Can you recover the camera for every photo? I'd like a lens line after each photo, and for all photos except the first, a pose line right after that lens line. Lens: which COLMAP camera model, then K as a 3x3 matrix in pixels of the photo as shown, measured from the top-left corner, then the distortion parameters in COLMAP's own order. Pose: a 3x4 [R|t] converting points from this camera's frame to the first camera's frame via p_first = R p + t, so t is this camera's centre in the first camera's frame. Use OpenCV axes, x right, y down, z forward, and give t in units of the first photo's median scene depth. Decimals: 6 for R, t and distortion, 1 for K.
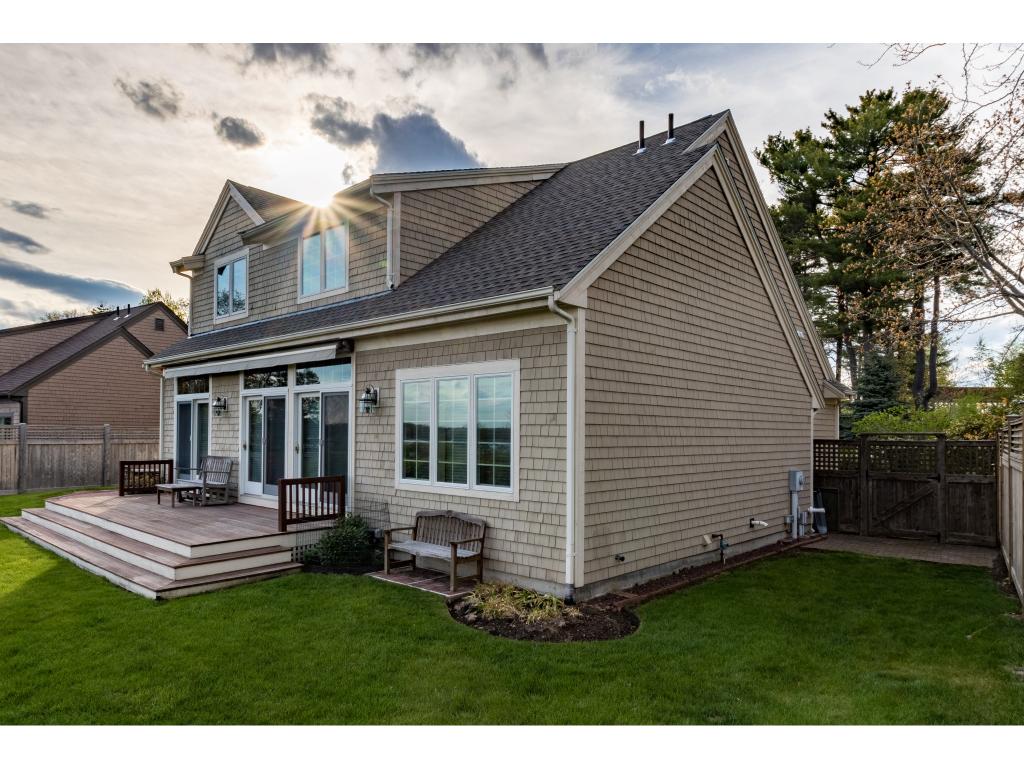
lens RADIAL K [[659.8, 0, 512.0], [0, 659.8, 384.0], [0, 0, 1]] dist [-0.000595, -0.000985]
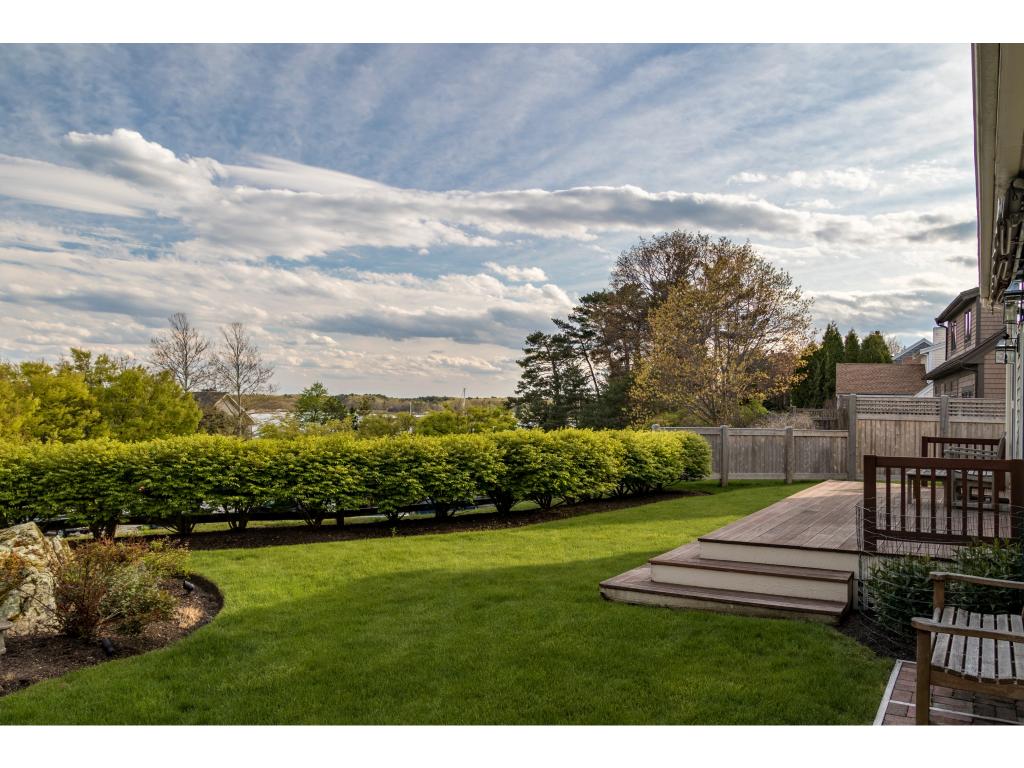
lens RADIAL K [[807.4, 0, 512.0], [0, 807.4, 384.0], [0, 0, 1]] dist [0.003237, 0.001771]
pose [[0.214253, -0.034066, -0.976184, 0.300030], [0.059491, 0.997991, -0.021770, 0.084471], [0.974965, -0.053410, 0.215849, 0.614127]]
